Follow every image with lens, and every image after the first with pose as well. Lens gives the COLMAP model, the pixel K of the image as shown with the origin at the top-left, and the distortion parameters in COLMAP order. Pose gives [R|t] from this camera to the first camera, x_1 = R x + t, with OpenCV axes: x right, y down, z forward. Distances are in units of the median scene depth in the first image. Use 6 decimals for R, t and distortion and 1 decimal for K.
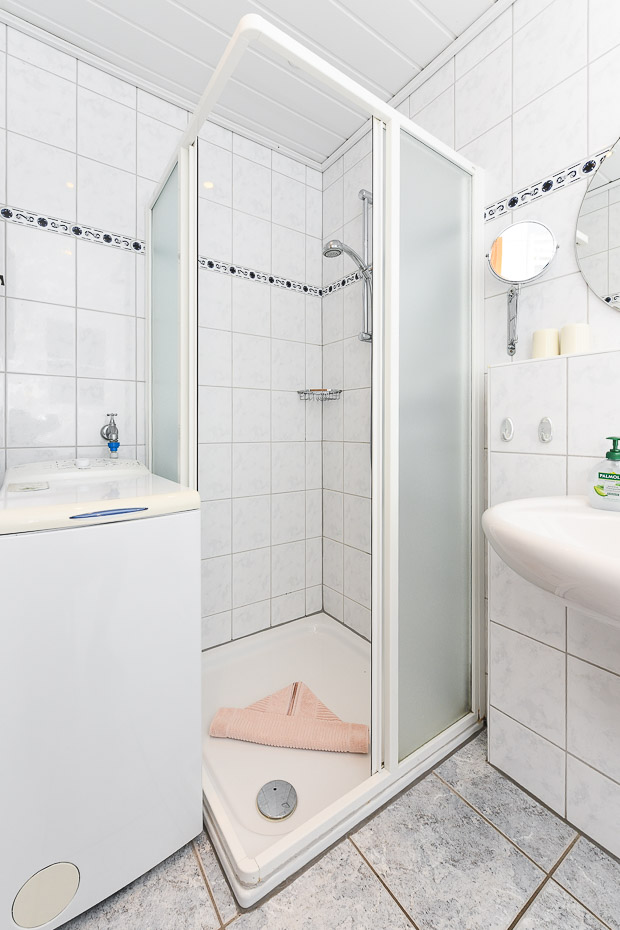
lens RADIAL K [[379.7, 0, 301.1], [0, 379.7, 425.9], [0, 0, 1]] dist [0.000896, -0.001523]
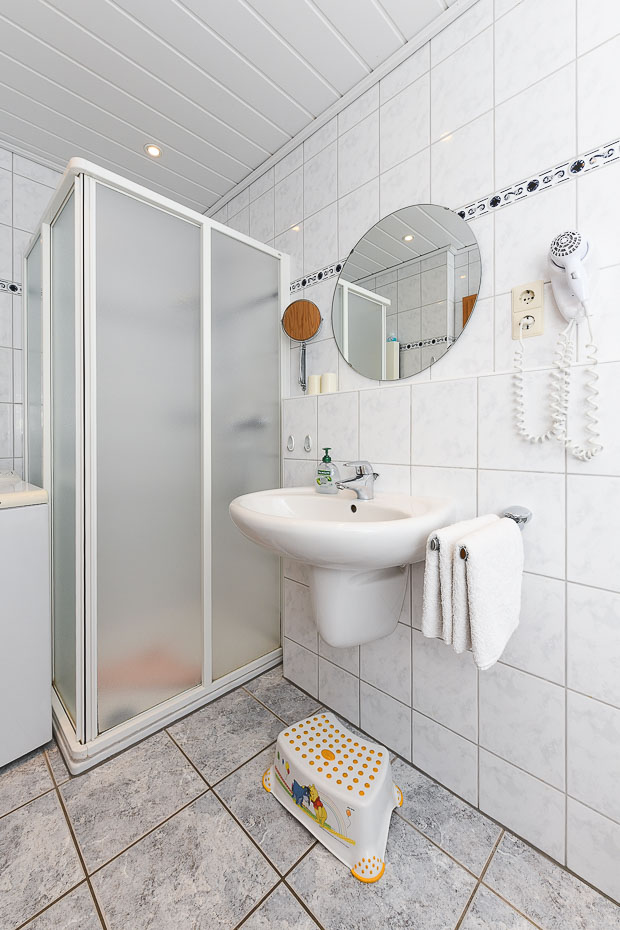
lens RADIAL K [[379.7, 0, 312.4], [0, 379.7, 436.4], [0, 0, 1]] dist [0.000896, -0.001523]
pose [[0.983434, -0.003316, 0.181237, 0.380273], [0.003426, 0.999994, -0.000297, -0.016327], [-0.181235, 0.000913, 0.983439, -0.465220]]
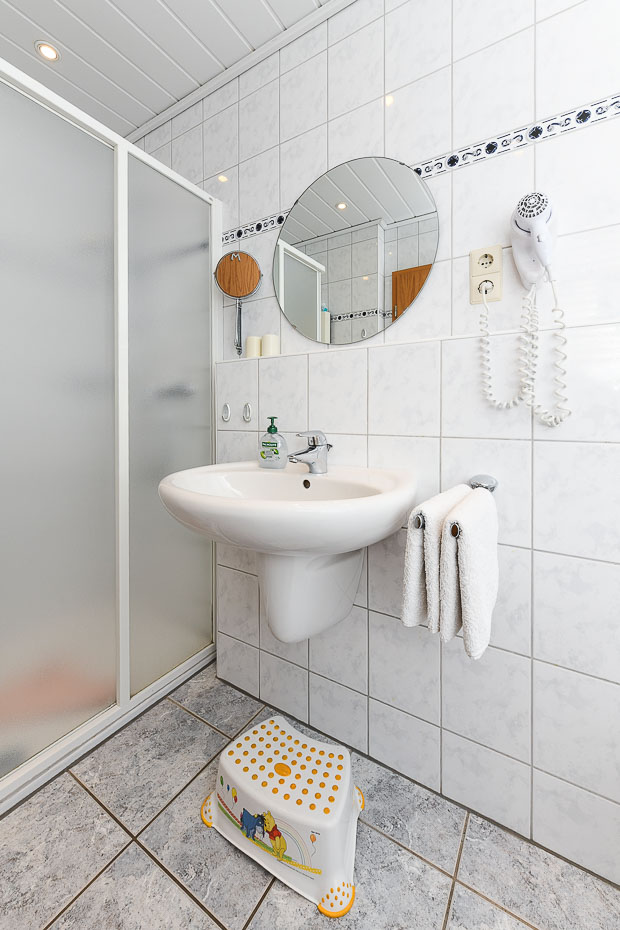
lens RADIAL K [[379.7, 0, 318.5], [0, 379.7, 412.6], [0, 0, 1]] dist [0.000896, -0.001523]
pose [[0.915981, -0.002821, 0.401212, 0.329643], [0.000474, 0.999982, 0.005950, 0.003222], [-0.401222, -0.005260, 0.915966, -0.309595]]
